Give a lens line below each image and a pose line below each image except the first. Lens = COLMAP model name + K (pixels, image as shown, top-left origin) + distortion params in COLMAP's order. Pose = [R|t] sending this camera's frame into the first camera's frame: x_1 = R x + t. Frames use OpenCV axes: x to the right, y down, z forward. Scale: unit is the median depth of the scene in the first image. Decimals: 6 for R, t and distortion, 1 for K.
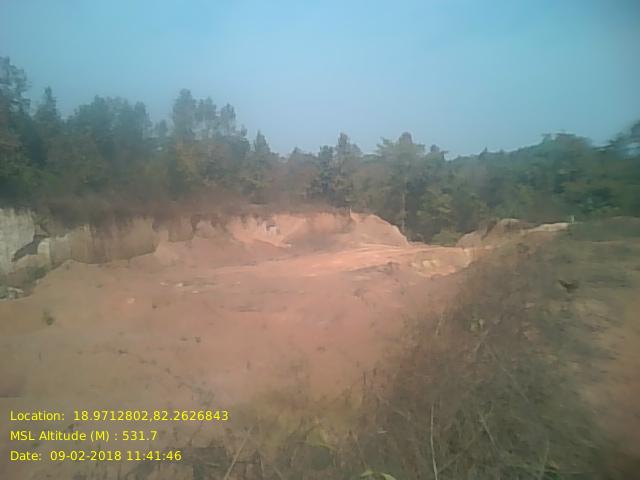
lens RADIAL K [[555.8, 0, 319.7], [0, 555.8, 237.0], [0, 0, 1]] dist [0.091768, -0.201319]
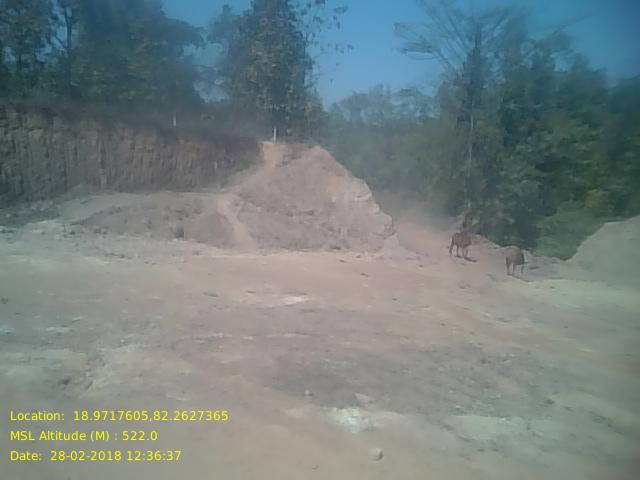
lens RADIAL K [[560.6, 0, 321.3], [0, 560.6, 238.8], [0, 0, 1]] dist [0.014199, -0.020323]
pose [[0.963910, 0.075249, -0.255372, 0.218150], [-0.062752, 0.996414, 0.056748, -0.004368], [0.258727, -0.038675, 0.965176, 0.776715]]
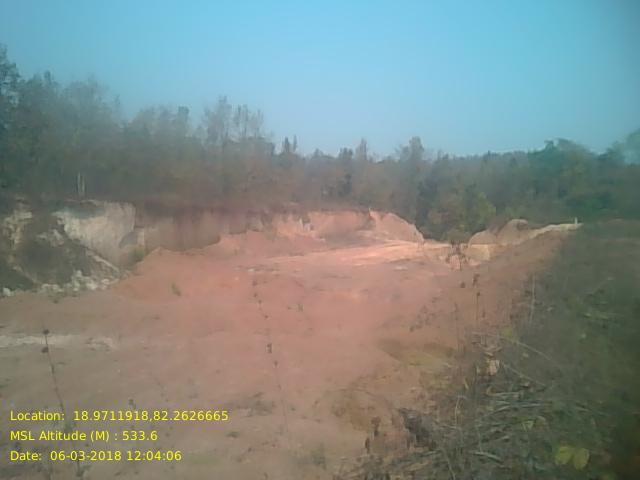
lens RADIAL K [[555.8, 0, 319.7], [0, 555.8, 237.0], [0, 0, 1]] dist [0.091768, -0.201319]
pose [[0.999734, 0.017795, 0.014661, -0.068316], [-0.017869, 0.999828, 0.004944, 0.003781], [-0.014570, -0.005205, 0.999880, -0.100353]]
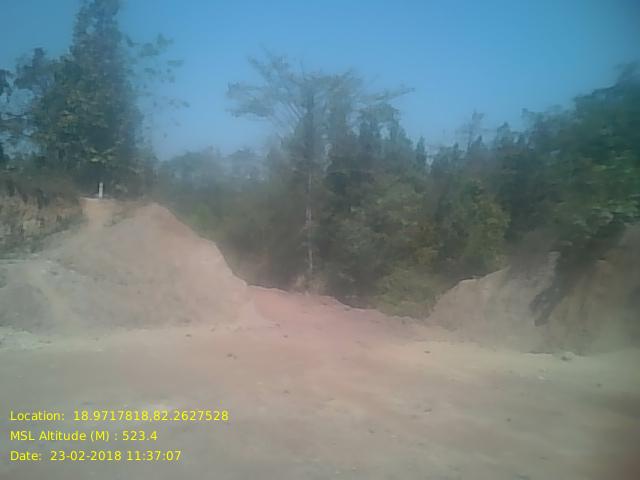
lens RADIAL K [[551.9, 0, 332.5], [0, 551.9, 241.3], [0, 0, 1]] dist [0.002009, -0.010433]
pose [[0.997287, 0.037916, 0.063095, 0.198962], [-0.033790, 0.997299, -0.065218, -0.004926], [-0.065397, 0.062909, 0.995874, 0.813329]]
